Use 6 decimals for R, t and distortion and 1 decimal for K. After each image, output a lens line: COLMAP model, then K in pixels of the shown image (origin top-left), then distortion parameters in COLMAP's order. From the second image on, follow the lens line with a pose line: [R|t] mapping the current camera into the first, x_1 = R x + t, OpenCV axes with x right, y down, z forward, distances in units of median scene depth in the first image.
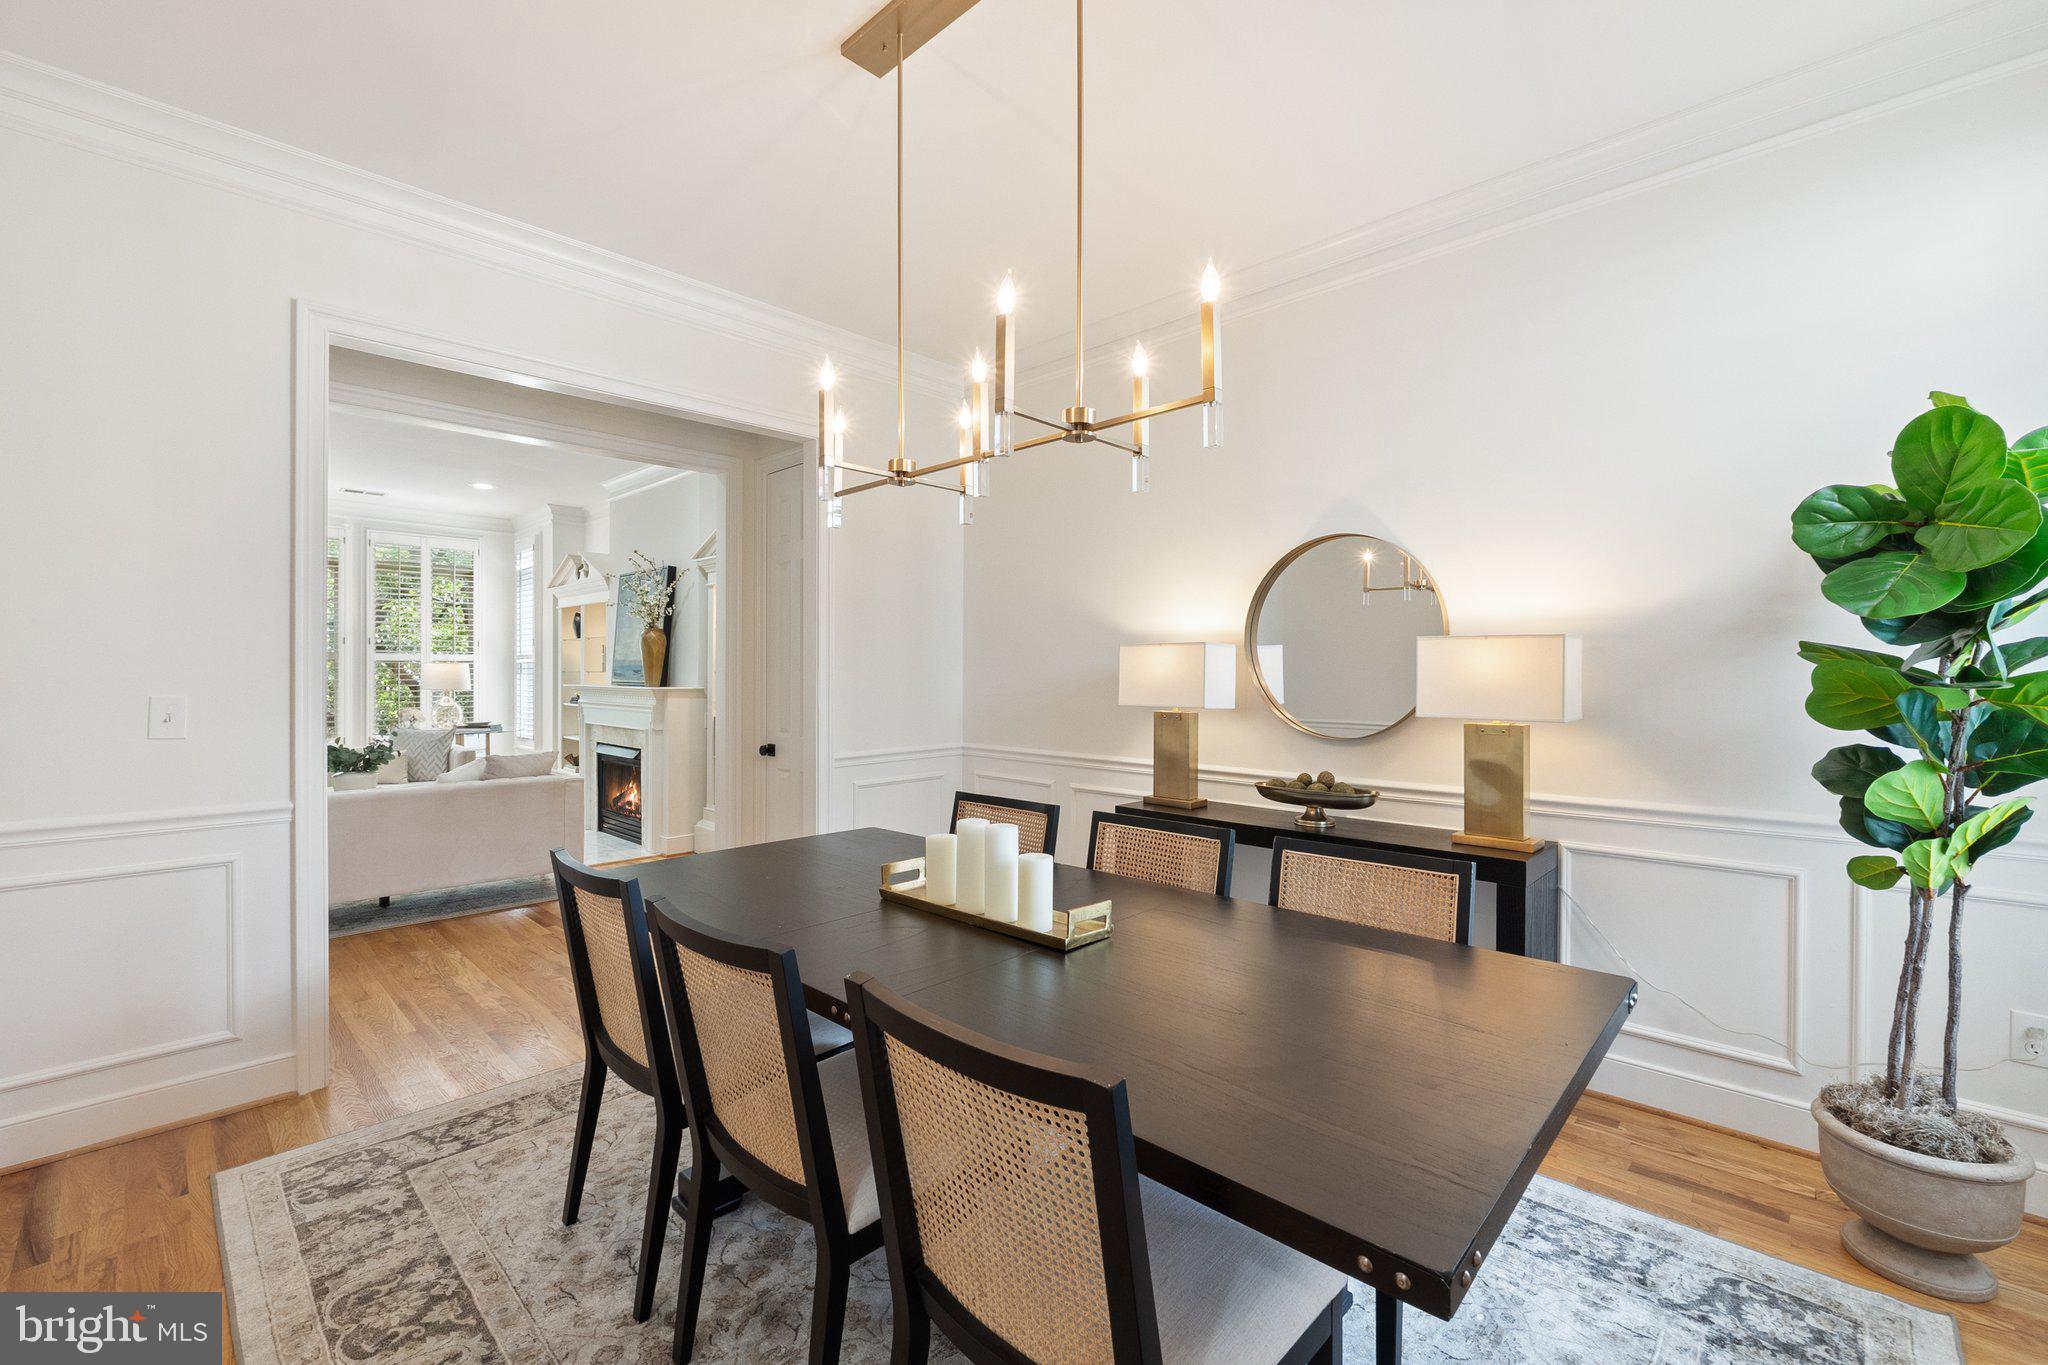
lens RADIAL K [[866.0, 0, 1017.6], [0, 866.0, 670.2], [0, 0, 1]] dist [-0.000592, 0.000056]
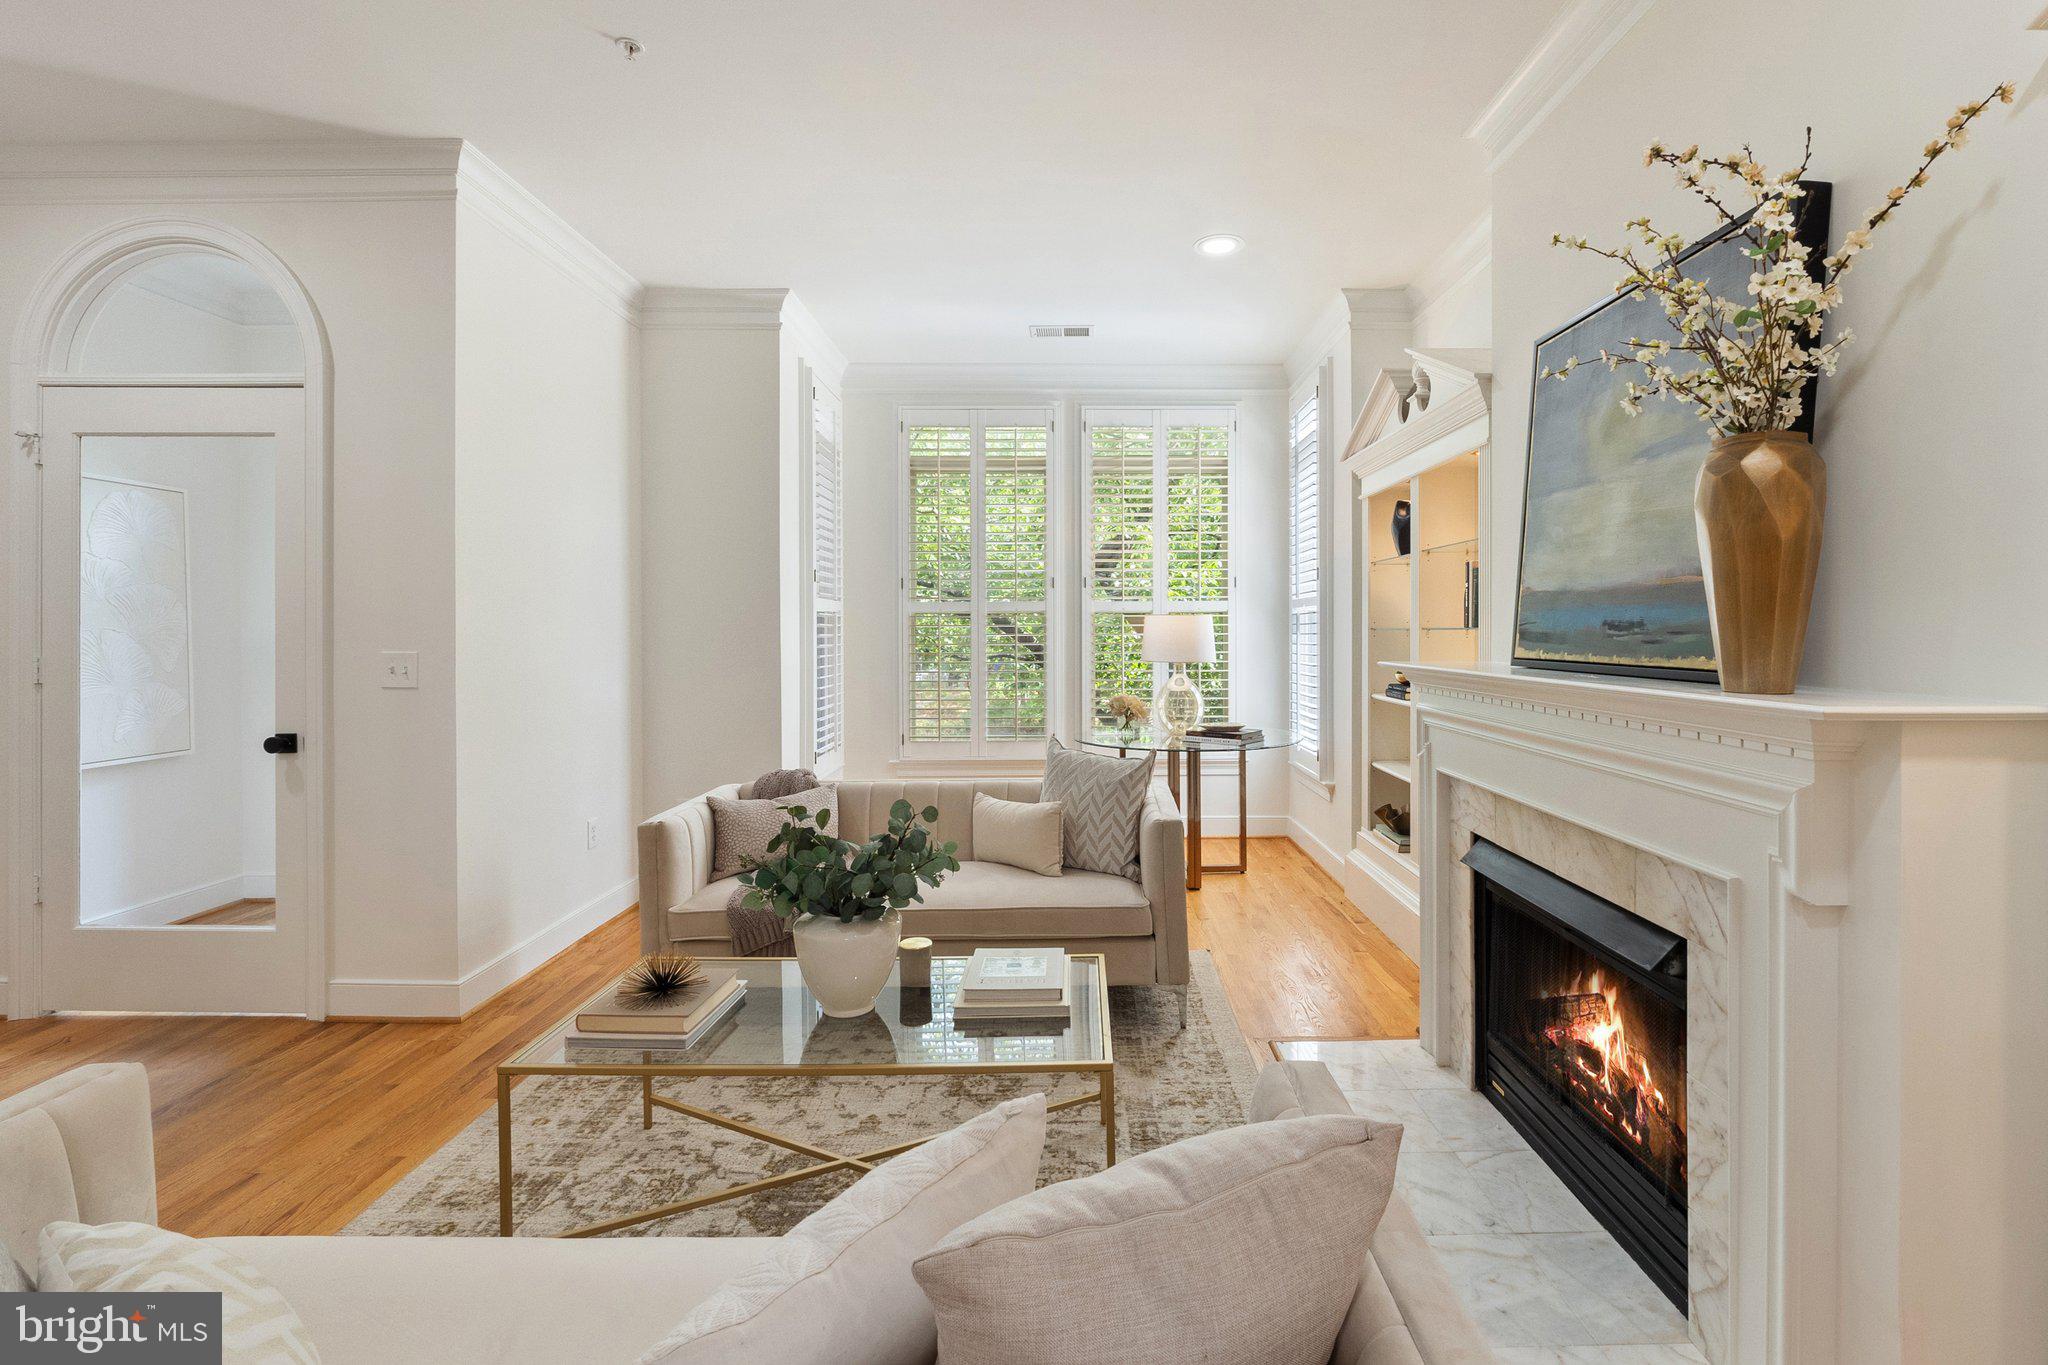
lens RADIAL K [[908.0, 0, 1078.7], [0, 908.0, 632.8], [0, 0, 1]] dist [-0.002591, -0.000219]
pose [[0.709411, -0.004612, -0.704780, -0.289389], [0.010413, 0.999938, 0.003937, 0.000250], [0.704718, -0.010132, 0.709415, 0.533529]]
